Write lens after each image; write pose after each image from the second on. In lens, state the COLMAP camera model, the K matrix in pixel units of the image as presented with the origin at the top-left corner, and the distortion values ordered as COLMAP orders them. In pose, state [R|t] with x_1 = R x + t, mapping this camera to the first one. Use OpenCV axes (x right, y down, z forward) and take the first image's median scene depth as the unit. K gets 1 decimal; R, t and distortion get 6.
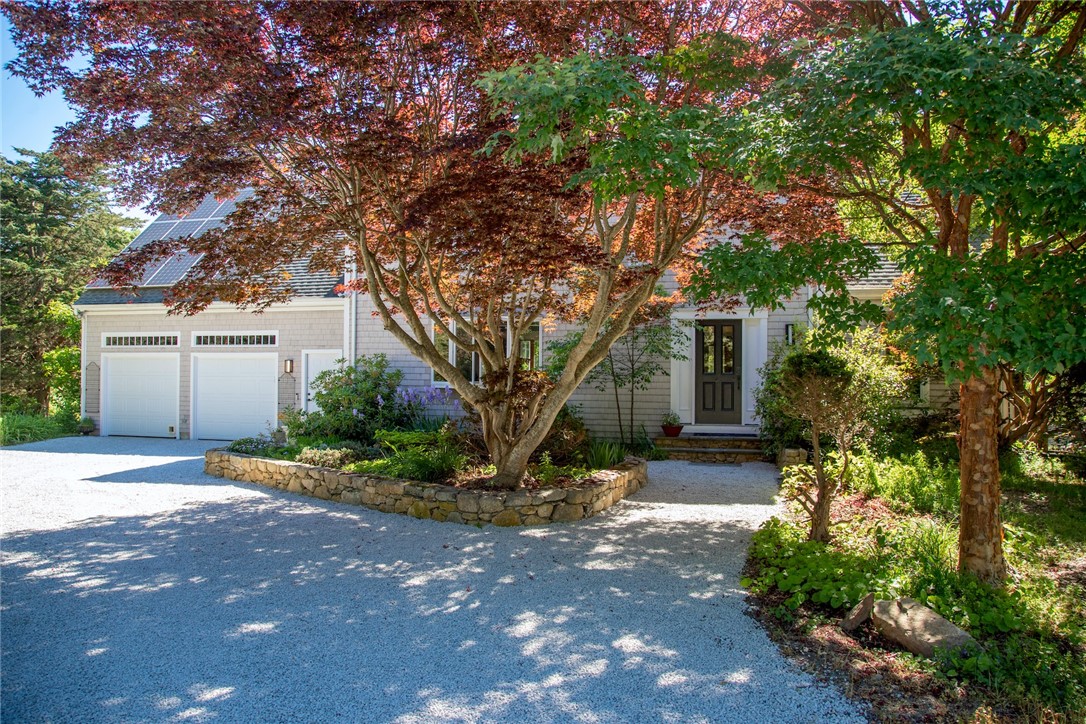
lens RADIAL K [[758.1, 0, 543.0], [0, 758.1, 362.0], [0, 0, 1]] dist [-0.000625, -0.000047]
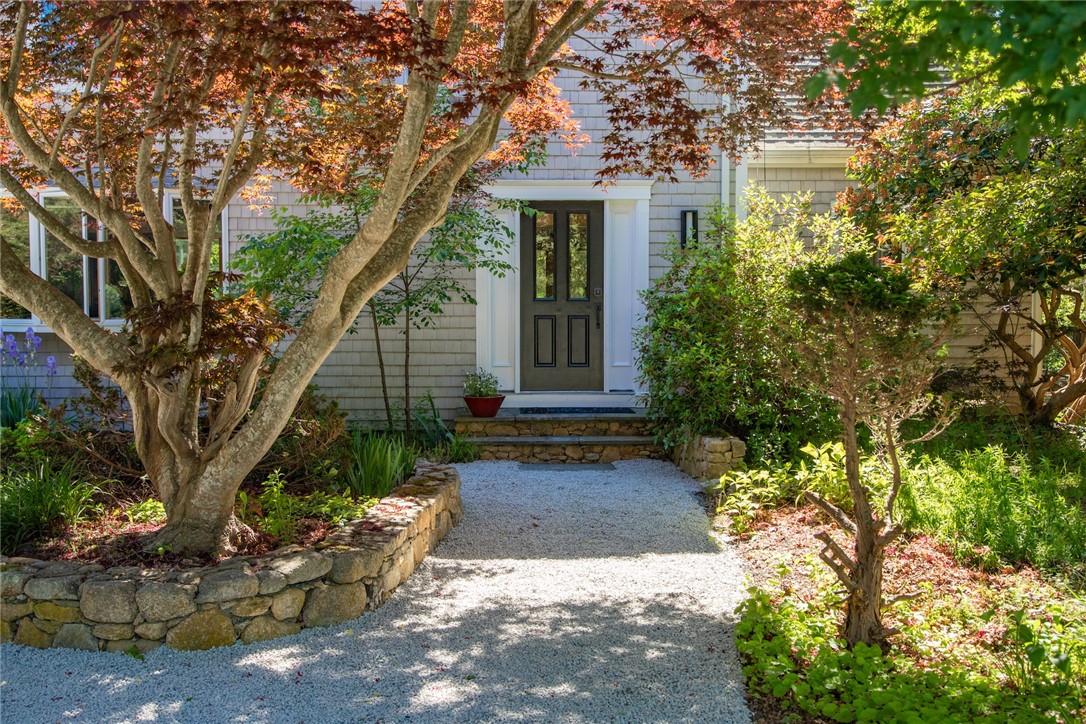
lens RADIAL K [[1281.4, 0, 543.0], [0, 1281.4, 362.0], [0, 0, 1]] dist [0.008354, 0.448983]
pose [[0.966149, -0.018794, 0.257300, -0.039800], [0.001654, 0.997774, 0.066669, -0.002306], [-0.257980, -0.063987, 0.964029, 0.189841]]
